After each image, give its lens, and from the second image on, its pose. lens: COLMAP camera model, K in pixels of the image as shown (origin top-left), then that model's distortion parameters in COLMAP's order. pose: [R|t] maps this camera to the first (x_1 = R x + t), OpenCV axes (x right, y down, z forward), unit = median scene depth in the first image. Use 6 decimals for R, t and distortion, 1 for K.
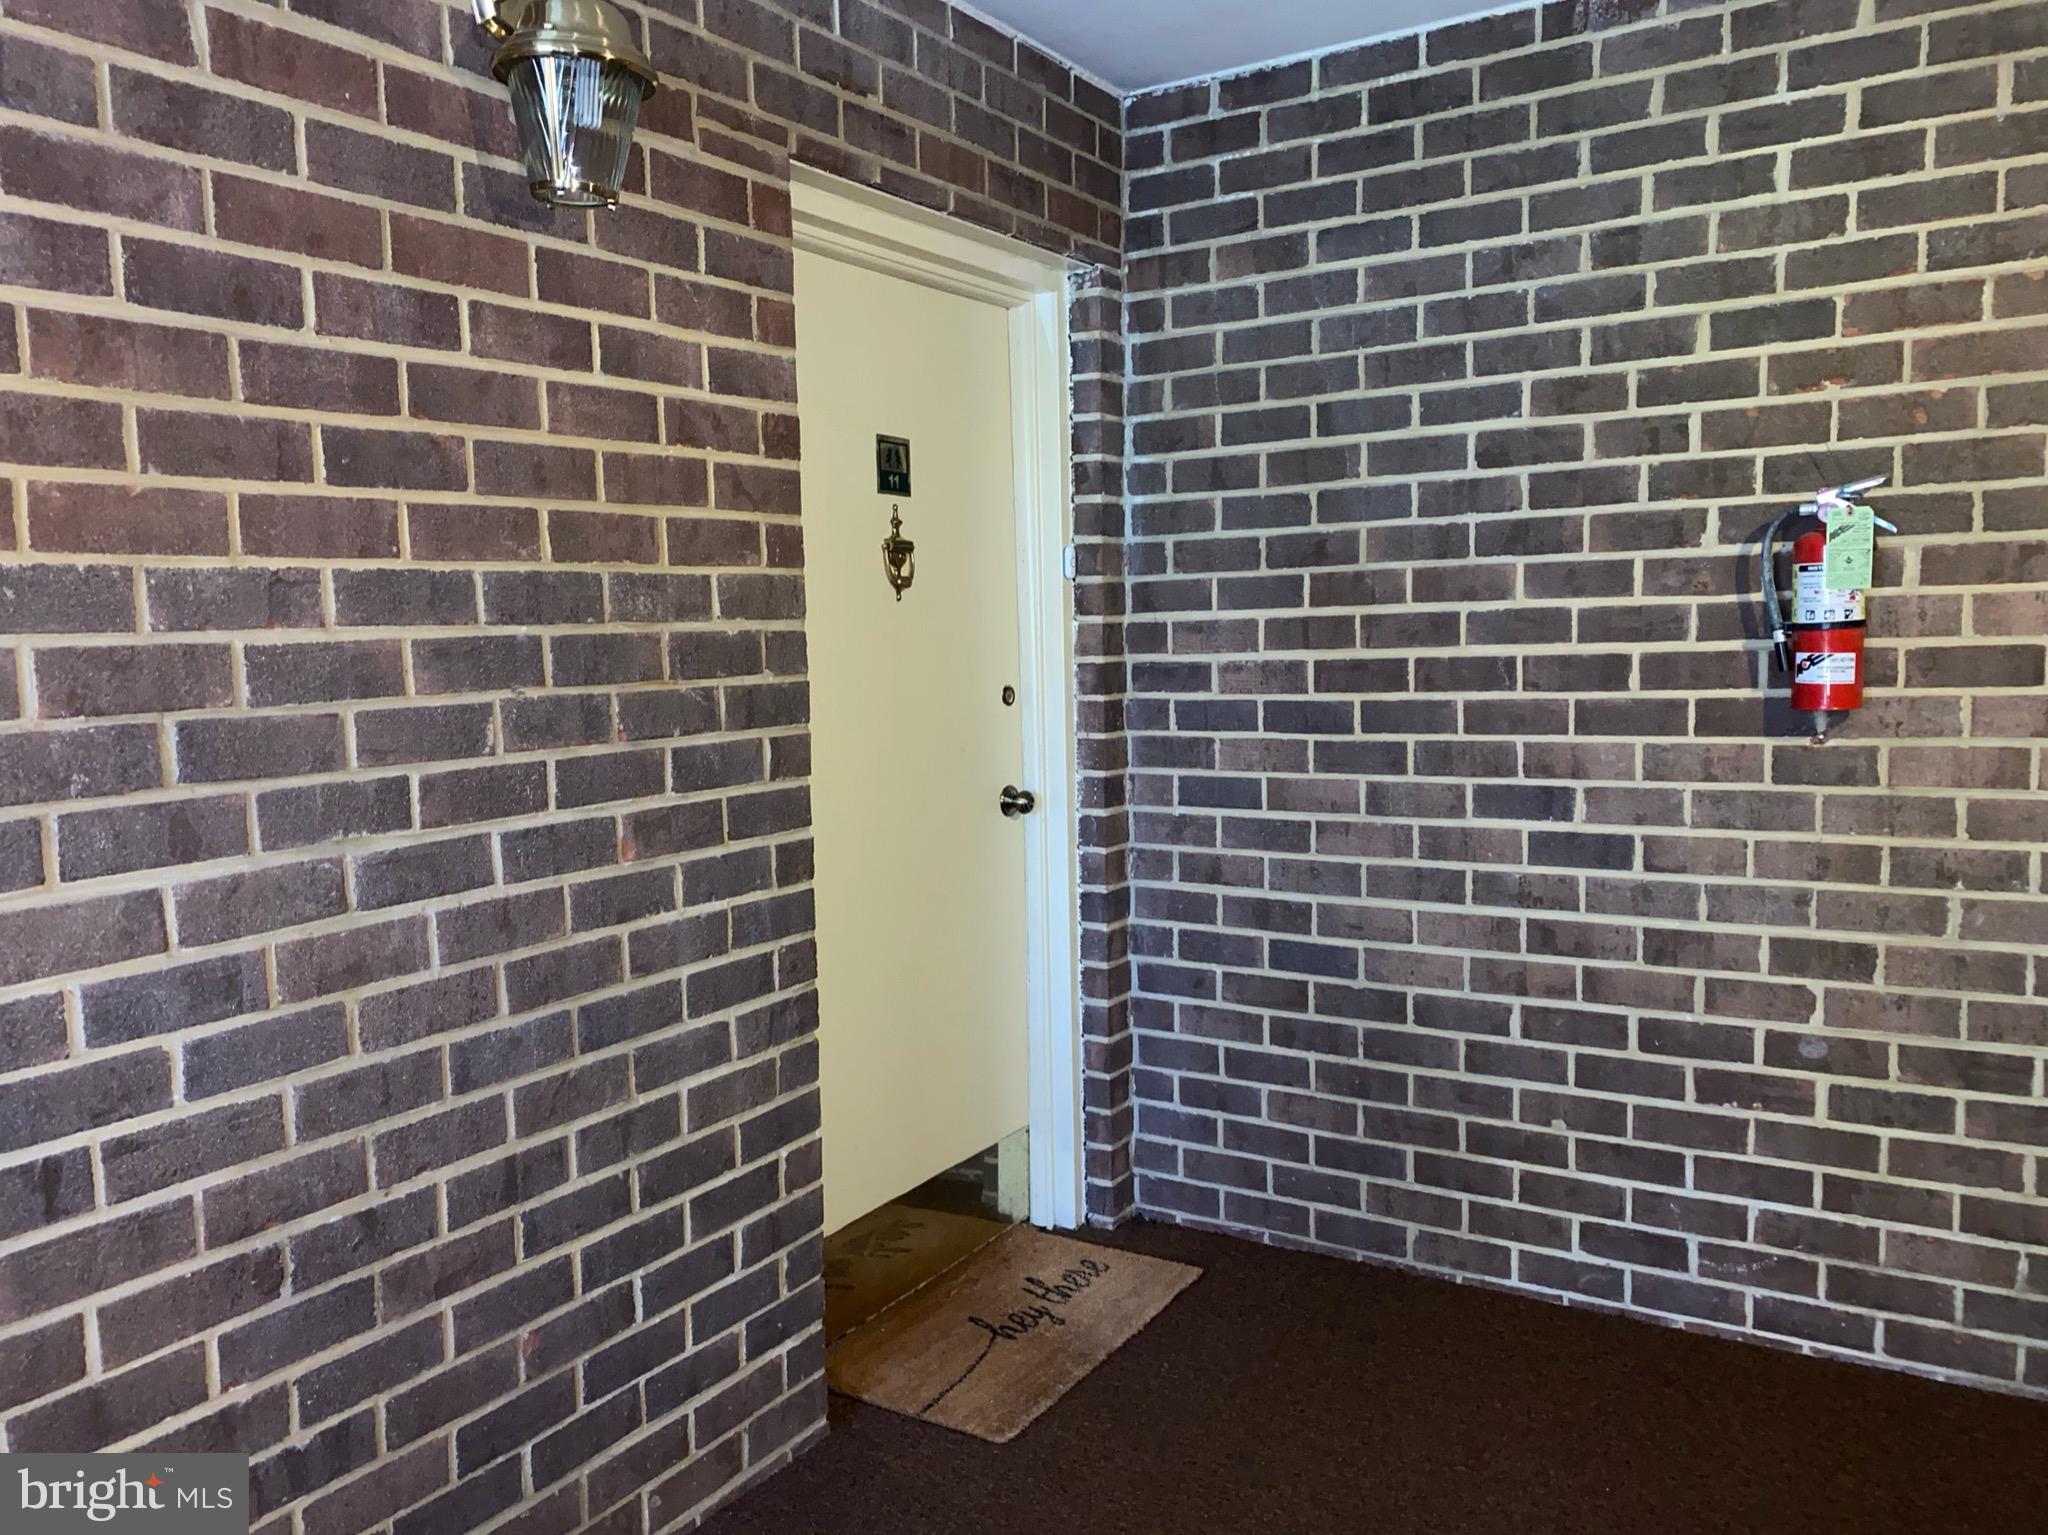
lens RADIAL K [[1583.9, 0, 1011.9], [0, 1583.9, 787.3], [0, 0, 1]] dist [0.039308, -0.051511]
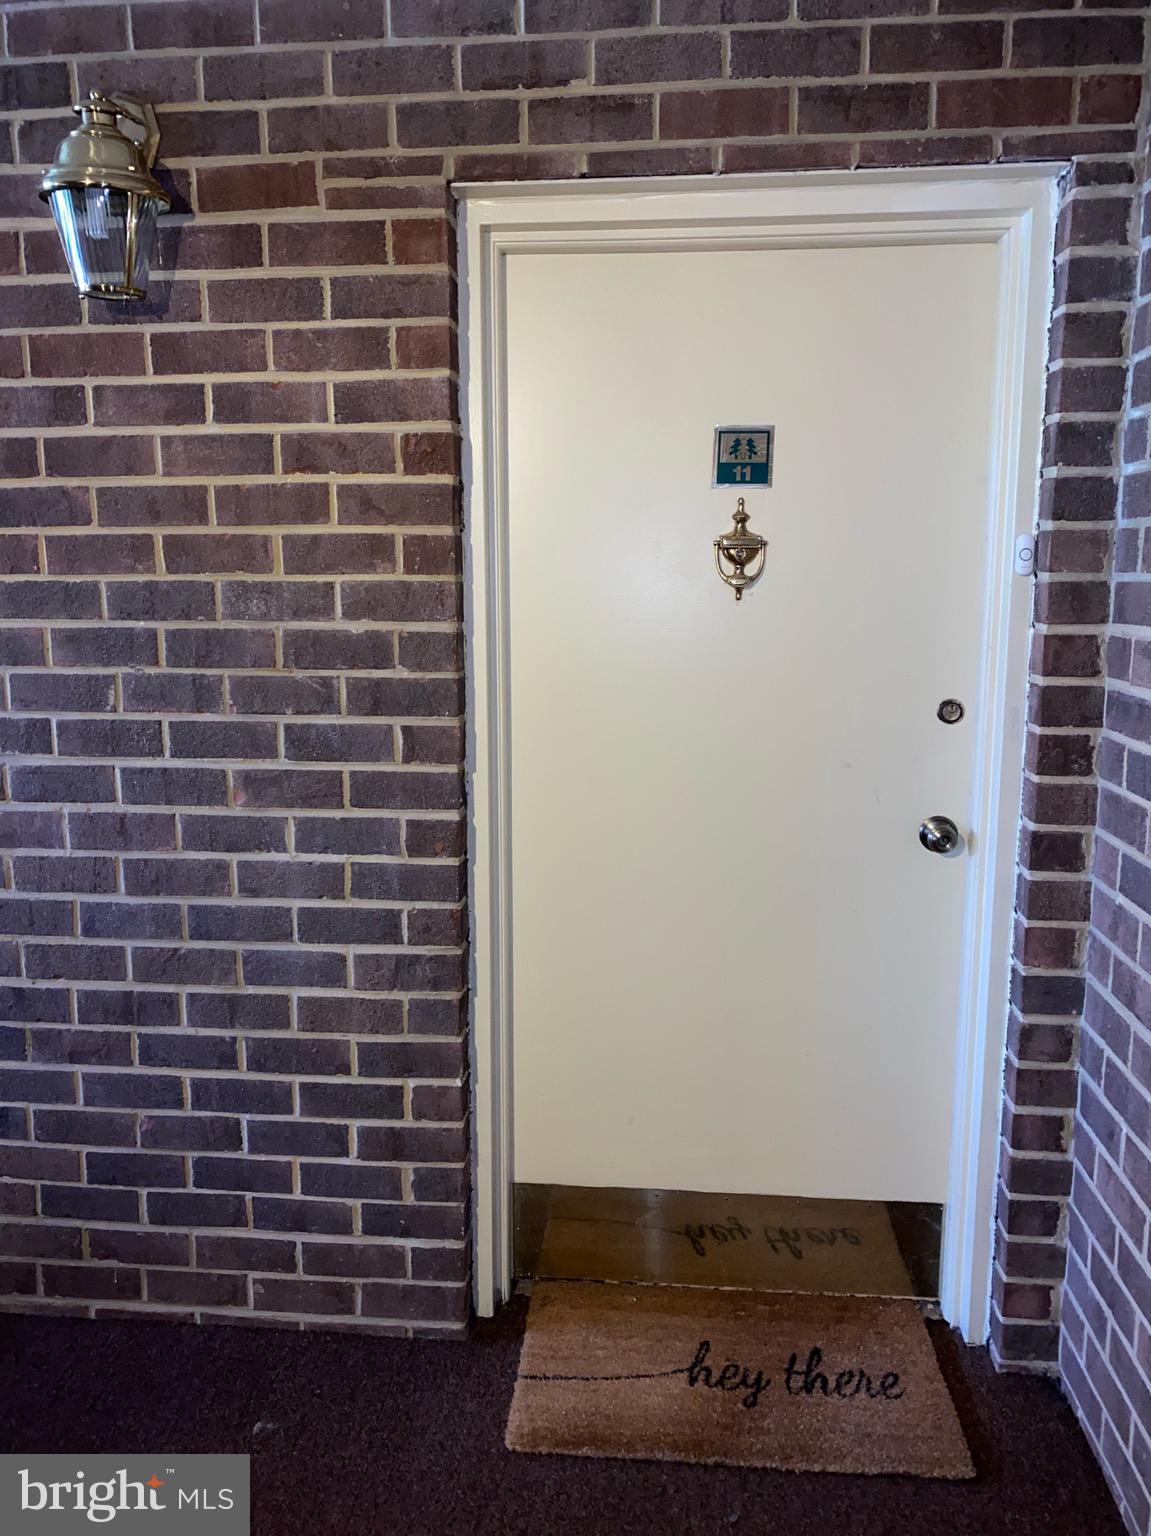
lens RADIAL K [[1187.9, 0, 563.7], [0, 1187.9, 753.4], [0, 0, 1]] dist [0.039308, -0.051511]
pose [[0.445648, 0.162526, -0.880331, 0.700648], [-0.103560, 0.986139, 0.129635, -0.144466], [0.889198, 0.033396, 0.456302, 0.775615]]
